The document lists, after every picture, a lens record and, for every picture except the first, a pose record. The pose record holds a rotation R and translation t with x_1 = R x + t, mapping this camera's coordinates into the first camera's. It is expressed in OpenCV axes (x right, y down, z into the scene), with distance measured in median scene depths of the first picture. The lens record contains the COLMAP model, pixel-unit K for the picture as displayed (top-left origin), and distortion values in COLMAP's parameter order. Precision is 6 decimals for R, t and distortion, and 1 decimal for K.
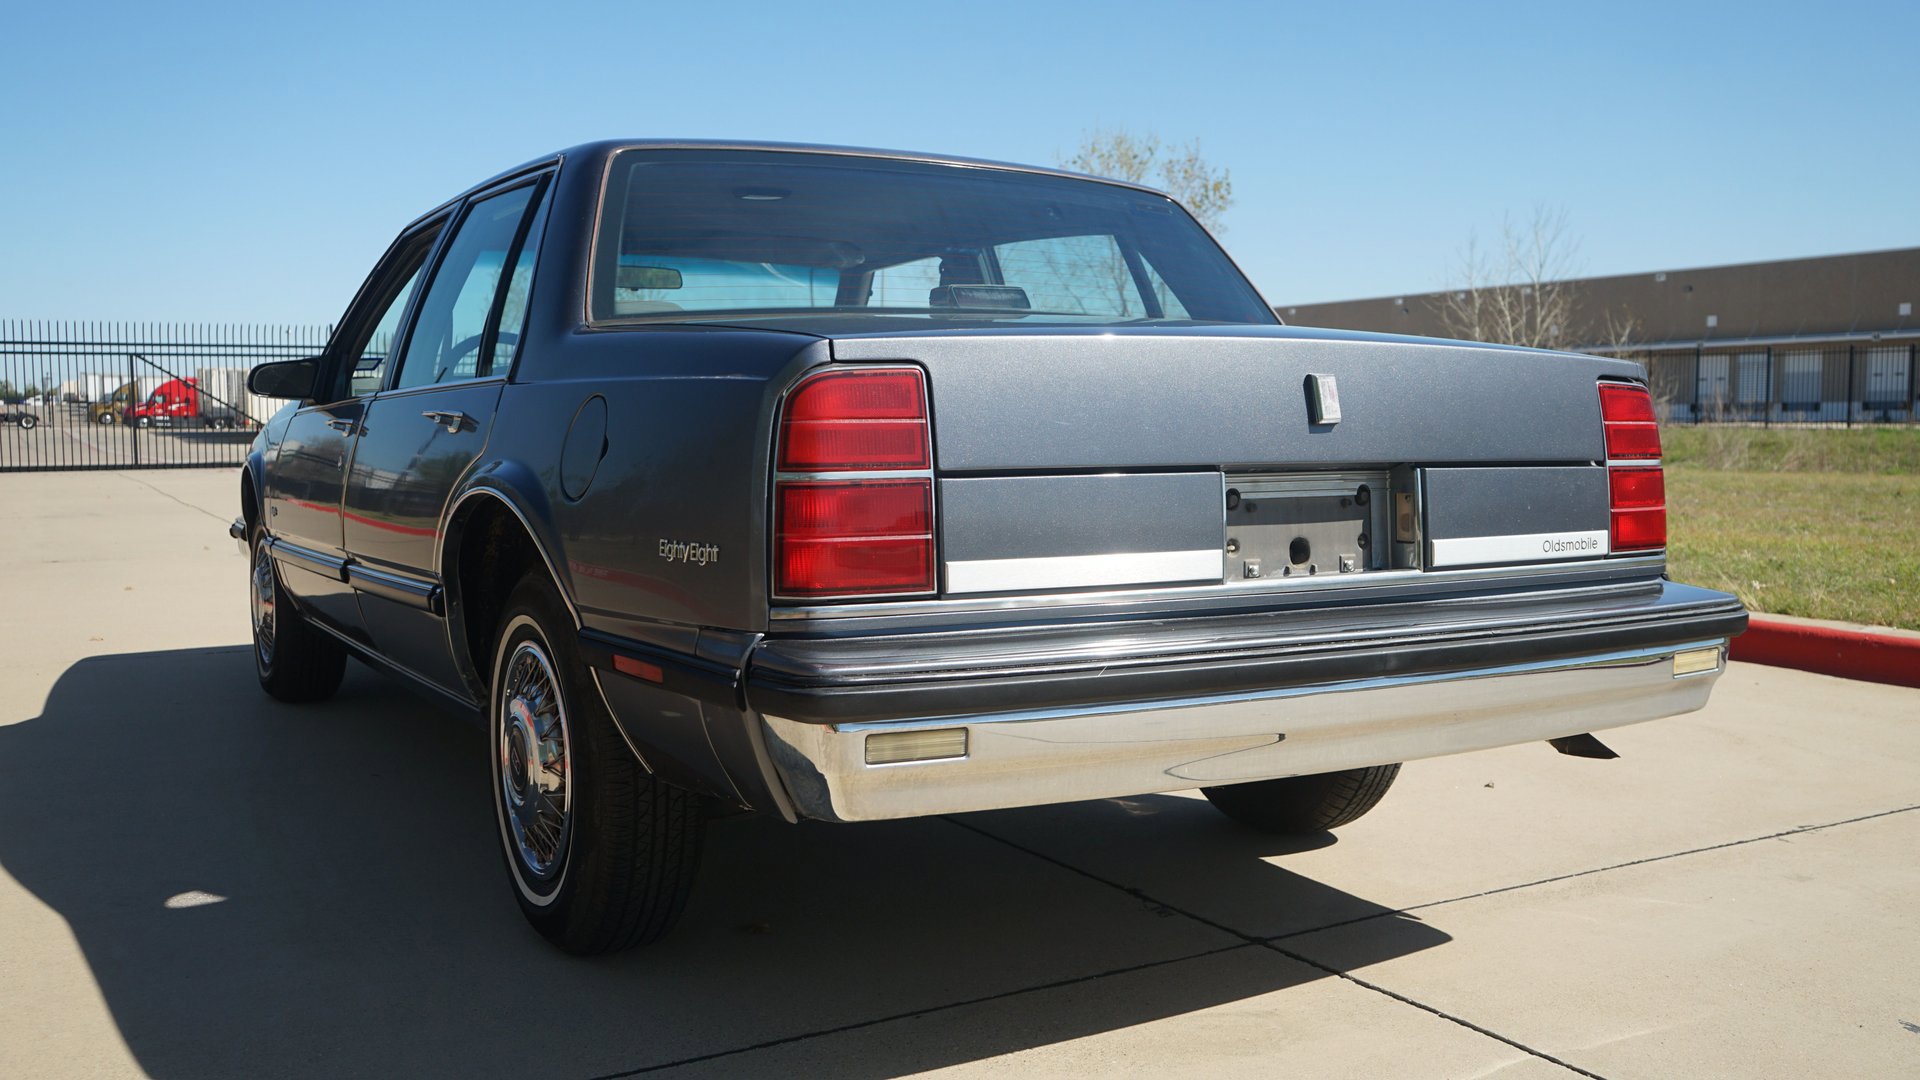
lens RADIAL K [[1670.3, 0, 969.7], [0, 1670.3, 546.7], [0, 0, 1]] dist [-0.003154, -0.007349]
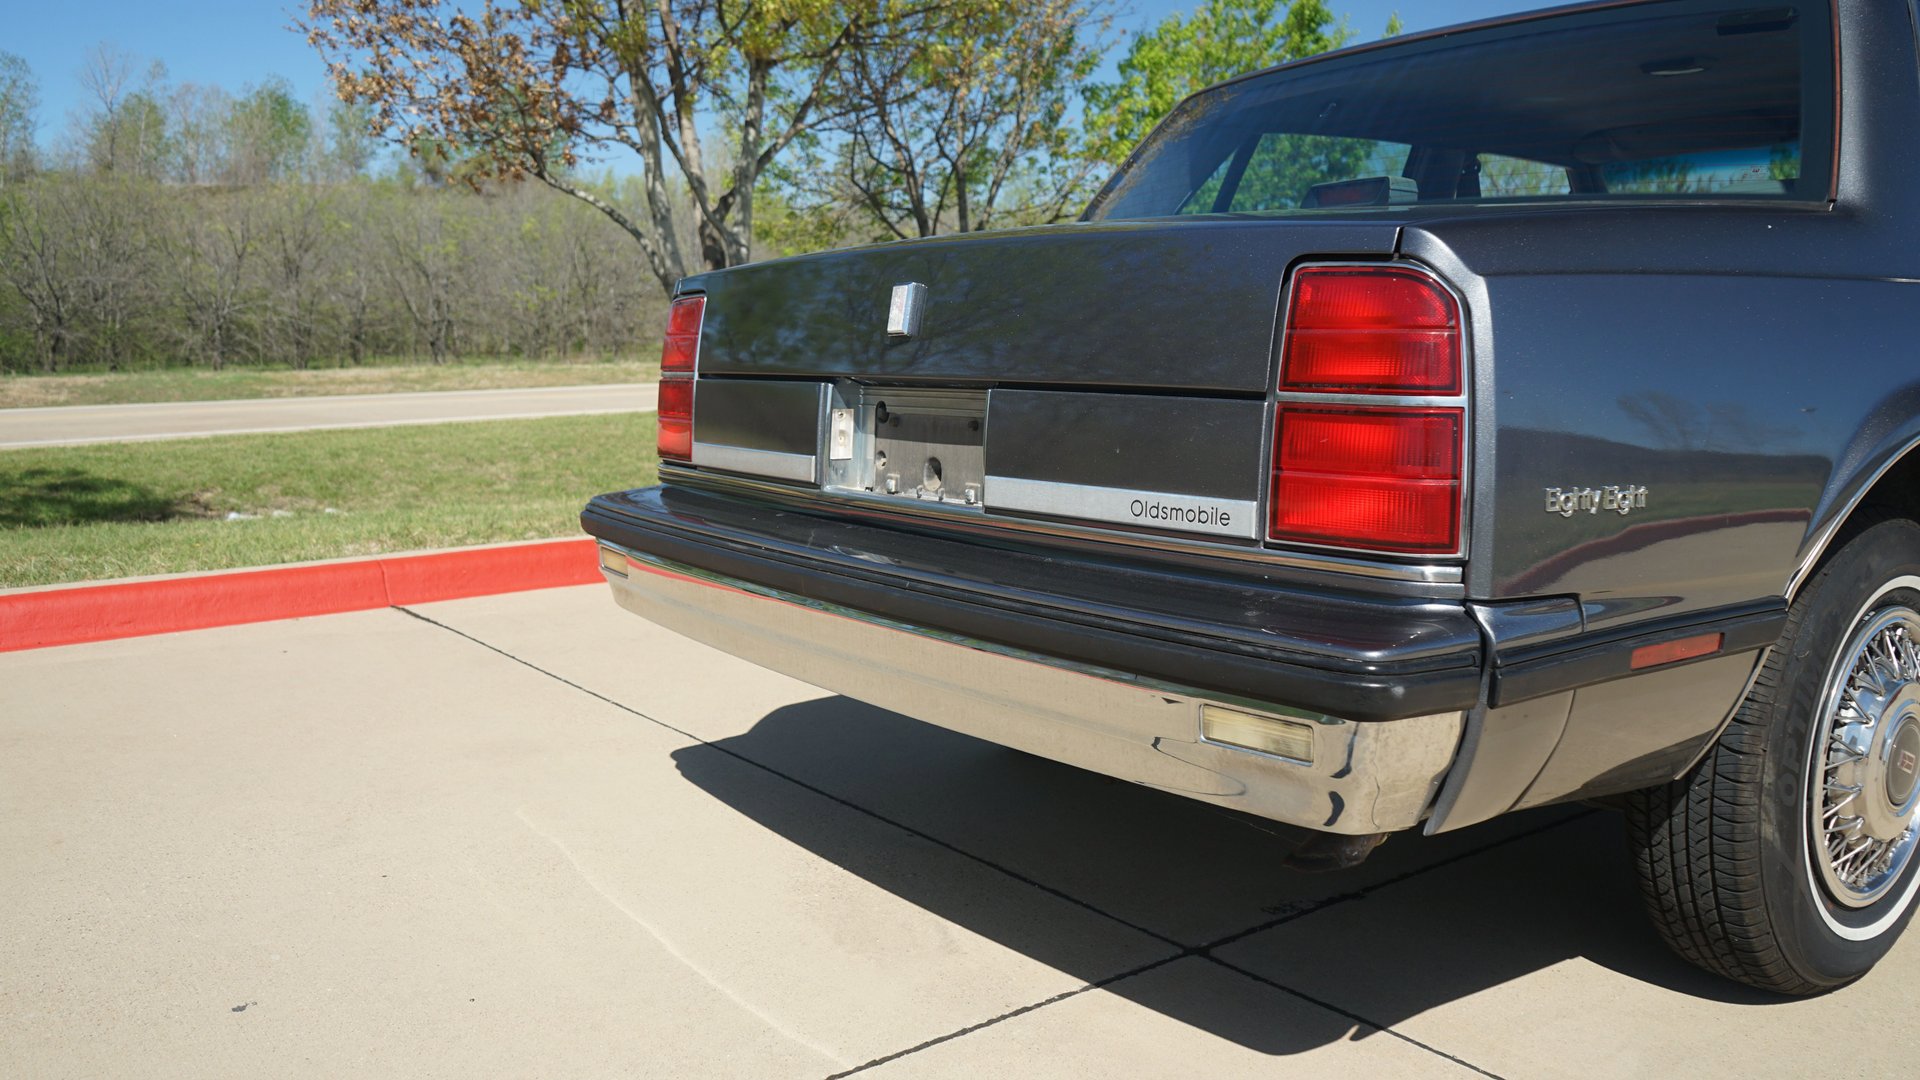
lens RADIAL K [[1525.0, 0, 961.0], [0, 1525.0, 542.4], [0, 0, 1]] dist [-0.013679, 0.005163]
pose [[0.118940, 0.130516, -0.984286, 0.937234], [-0.070305, 0.989942, 0.122771, -0.057821], [0.990409, 0.054598, 0.126920, 0.812868]]
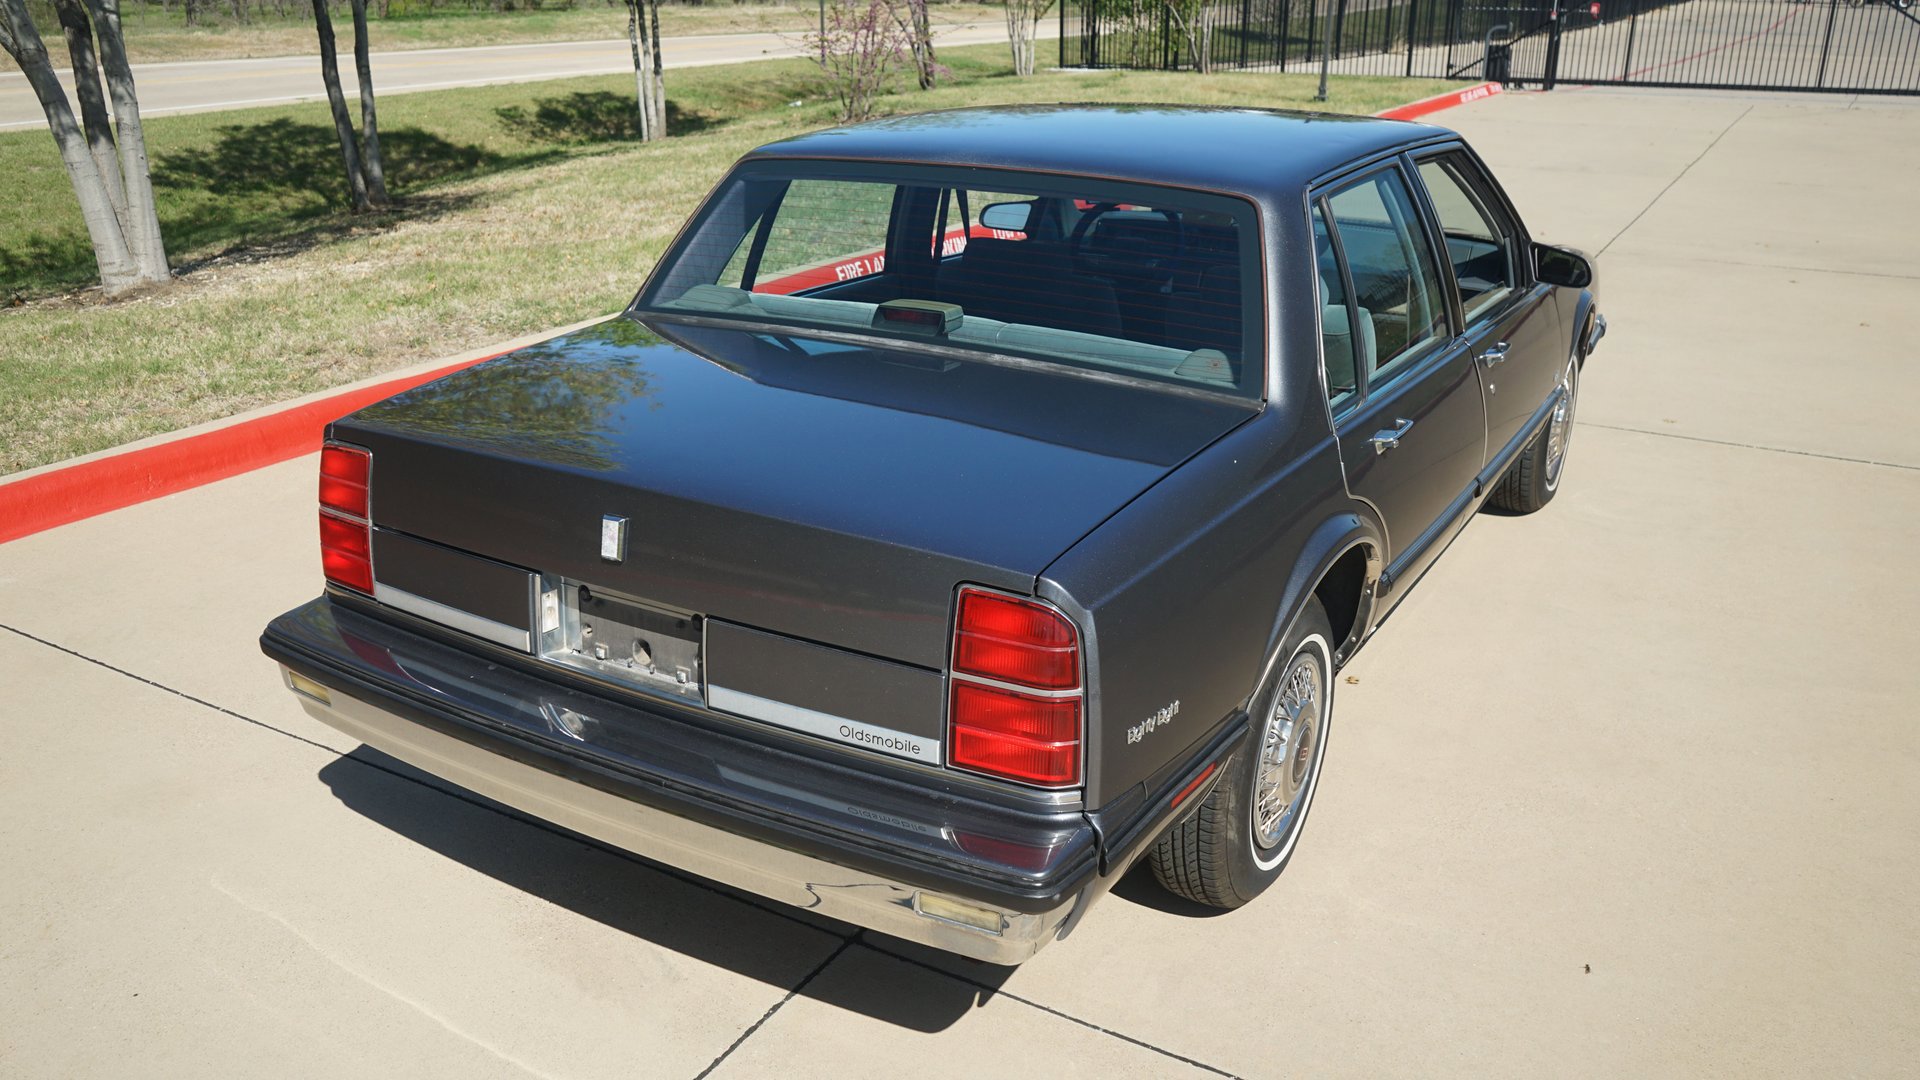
lens RADIAL K [[1525.0, 0, 958.1], [0, 1525.0, 551.1], [0, 0, 1]] dist [-0.013679, 0.005163]
pose [[0.484276, 0.309704, -0.818267, 1.037689], [-0.072025, 0.946190, 0.315495, -0.373603], [0.871946, -0.093851, 0.480523, 0.612811]]
